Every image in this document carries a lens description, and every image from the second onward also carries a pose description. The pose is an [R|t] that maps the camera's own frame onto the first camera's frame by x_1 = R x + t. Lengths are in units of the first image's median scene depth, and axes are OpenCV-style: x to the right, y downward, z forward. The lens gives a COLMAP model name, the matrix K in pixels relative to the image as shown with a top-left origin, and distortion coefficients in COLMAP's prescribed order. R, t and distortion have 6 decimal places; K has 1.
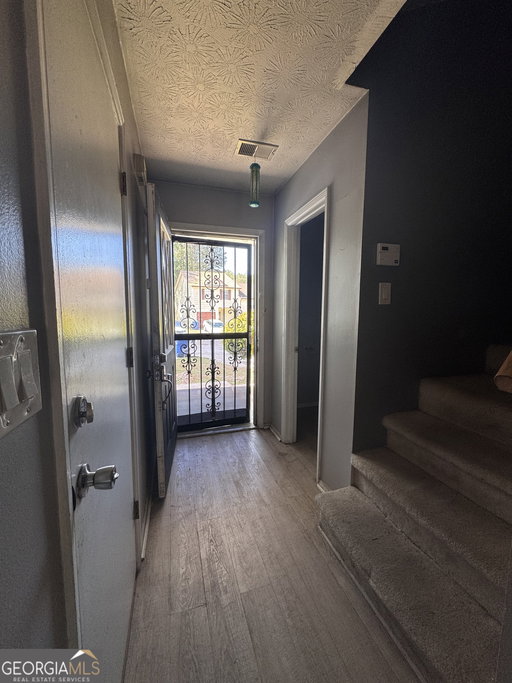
lens RADIAL K [[271.4, 0, 255.6], [0, 271.4, 341.5], [0, 0, 1]] dist [-0.001712, 0.000227]
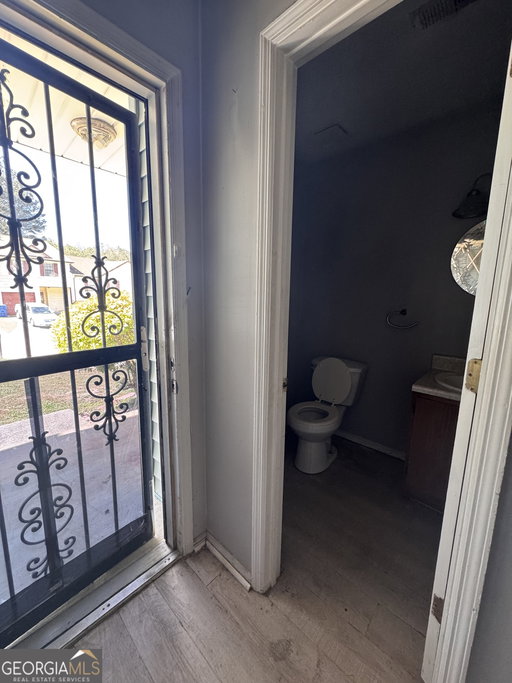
lens RADIAL K [[271.4, 0, 254.6], [0, 271.4, 340.1], [0, 0, 1]] dist [-0.001712, 0.000227]
pose [[0.862793, -0.073553, 0.500178, -0.084347], [0.042948, 0.996447, 0.072448, -0.062849], [-0.503730, -0.041026, 0.862886, 0.570919]]
